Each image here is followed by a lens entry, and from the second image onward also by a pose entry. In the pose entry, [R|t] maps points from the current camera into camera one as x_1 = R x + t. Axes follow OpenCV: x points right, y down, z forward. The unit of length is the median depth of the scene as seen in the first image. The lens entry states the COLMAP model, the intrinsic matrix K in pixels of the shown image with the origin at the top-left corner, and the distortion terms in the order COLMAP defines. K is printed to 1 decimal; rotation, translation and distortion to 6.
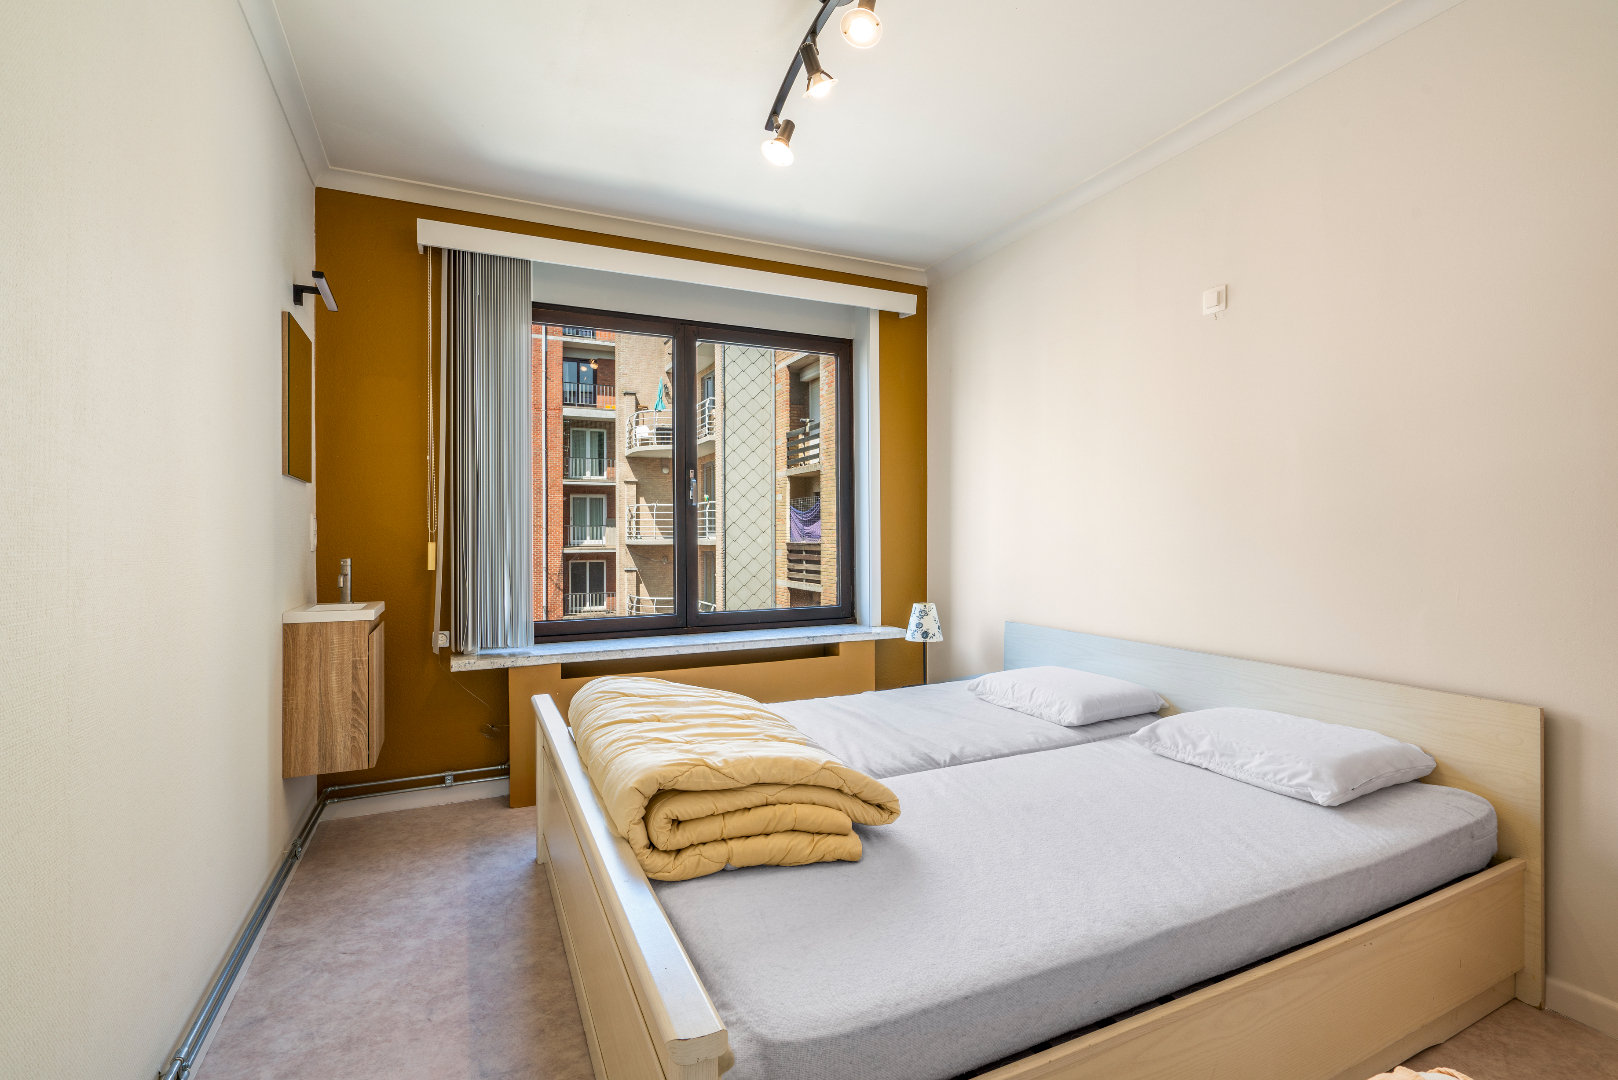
lens RADIAL K [[736.2, 0, 769.2], [0, 736.2, 537.7], [0, 0, 1]] dist [-0.002190, -0.000069]
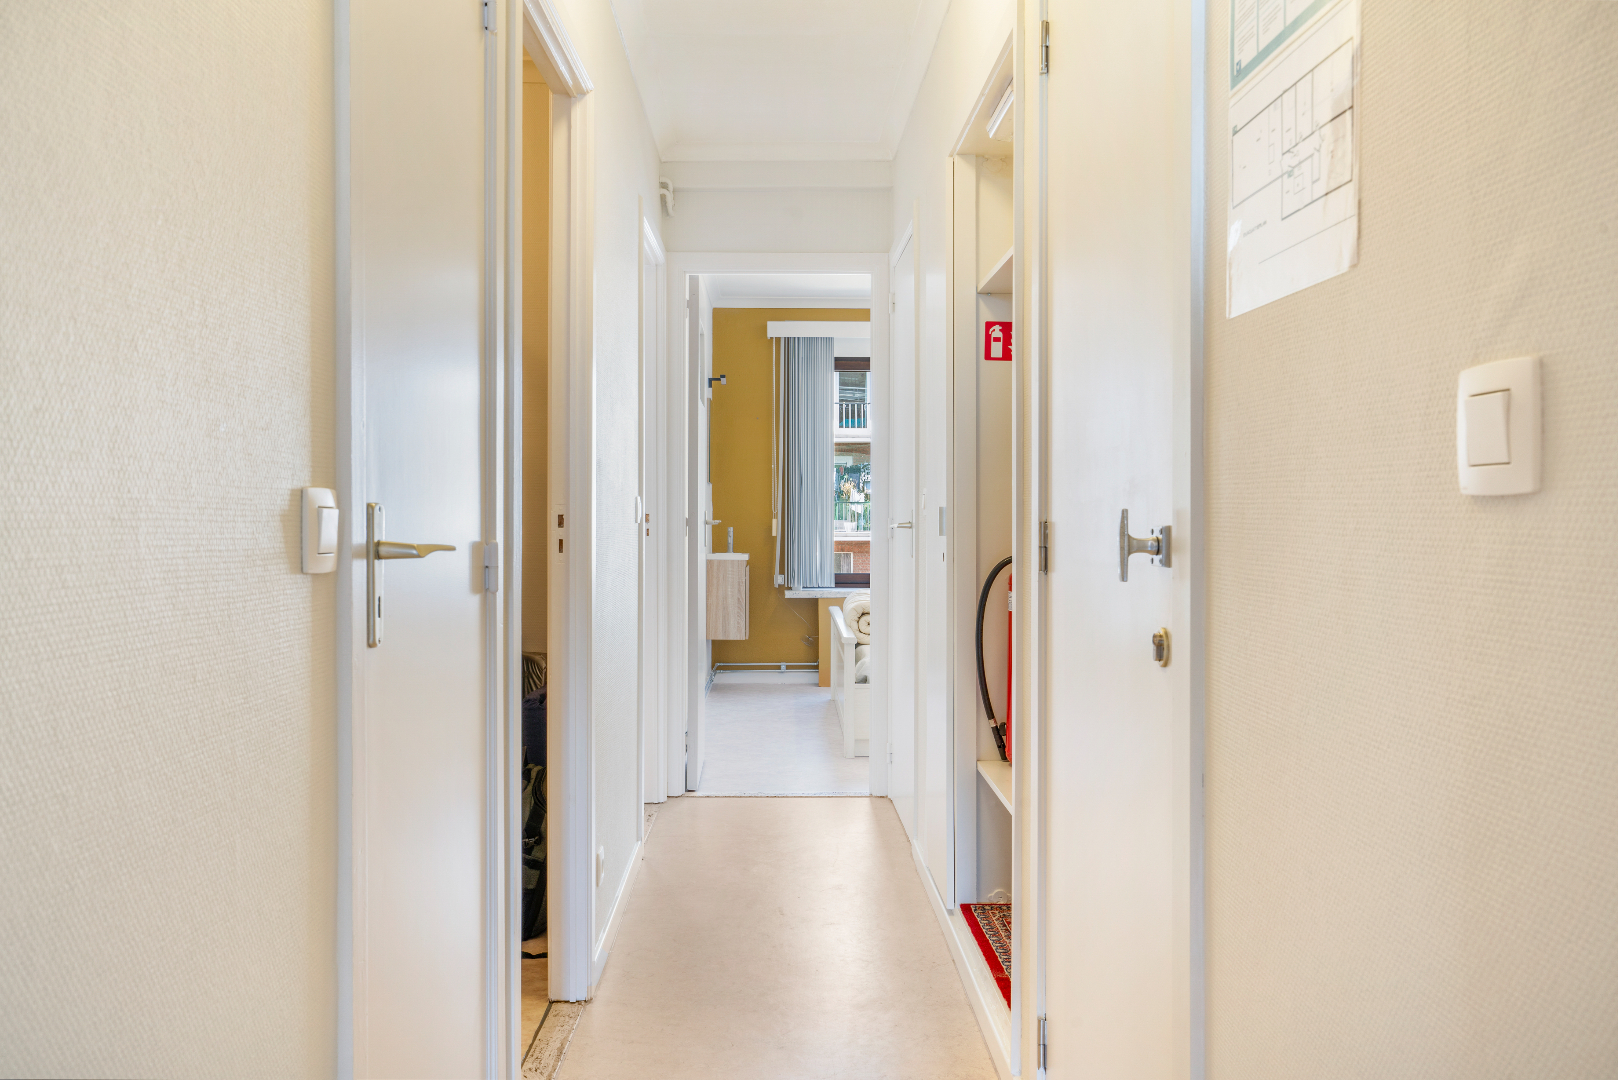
lens RADIAL K [[1397.0, 0, 809.0], [0, 1397.0, 540.0], [0, 0, 1]] dist [0.000518, -0.000008]
pose [[0.930440, 0.009413, -0.366325, 0.744833], [-0.005098, 0.999906, 0.012744, 0.013354], [0.366410, -0.009990, 0.930400, -1.847035]]
